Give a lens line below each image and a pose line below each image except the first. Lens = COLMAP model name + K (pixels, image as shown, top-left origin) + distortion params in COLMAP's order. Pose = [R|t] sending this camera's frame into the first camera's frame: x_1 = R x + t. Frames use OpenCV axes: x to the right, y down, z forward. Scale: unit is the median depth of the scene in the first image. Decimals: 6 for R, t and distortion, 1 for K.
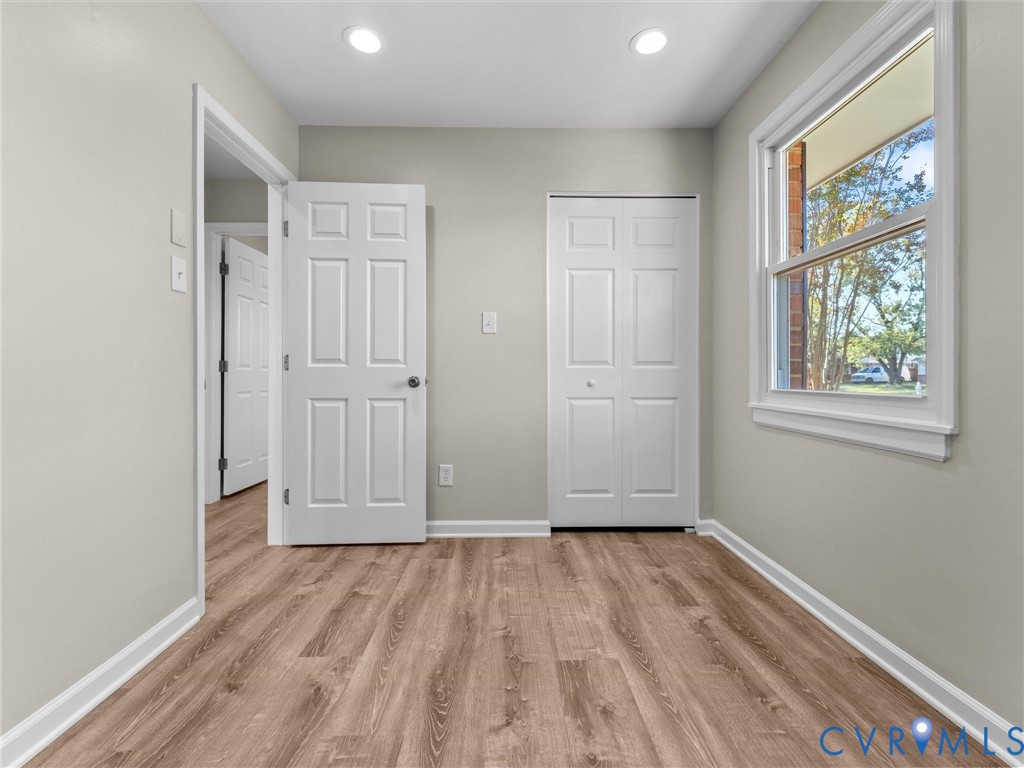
lens RADIAL K [[484.2, 0, 510.7], [0, 484.2, 377.2], [0, 0, 1]] dist [-0.000564, -0.001079]
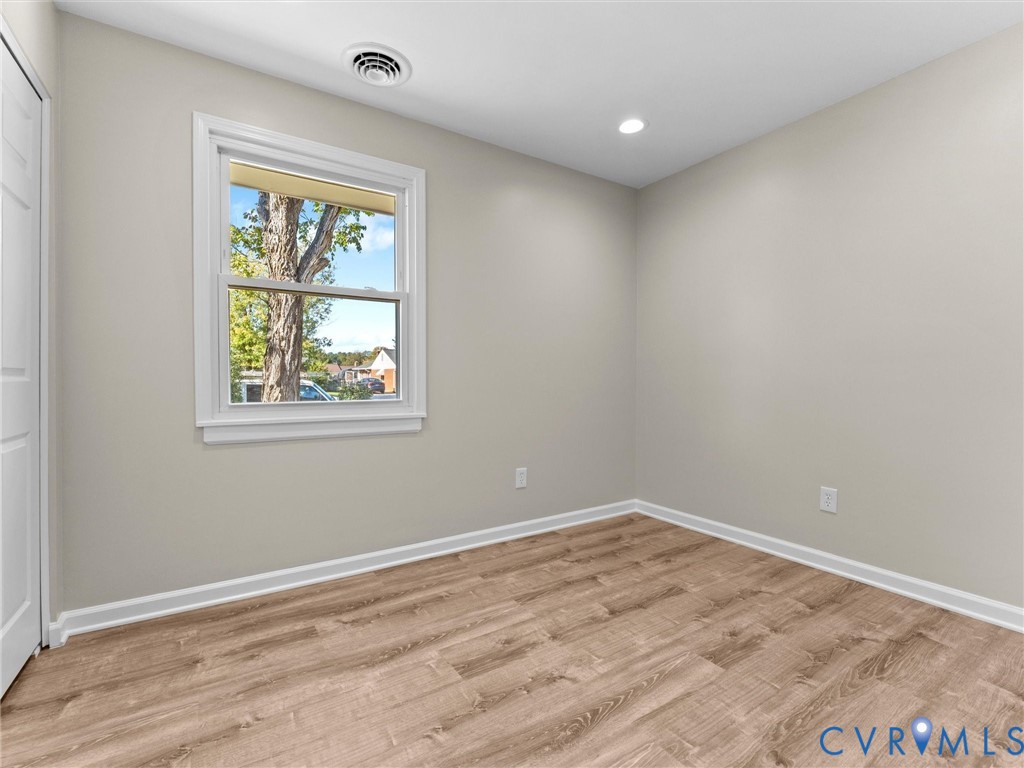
lens RADIAL K [[484.2, 0, 510.7], [0, 484.2, 377.2], [0, 0, 1]] dist [-0.000564, -0.001079]
pose [[-0.546572, 0.001662, 0.837410, -0.842268], [-0.000133, 0.999998, -0.002072, -0.040457], [-0.837412, -0.001244, -0.546571, 1.550883]]
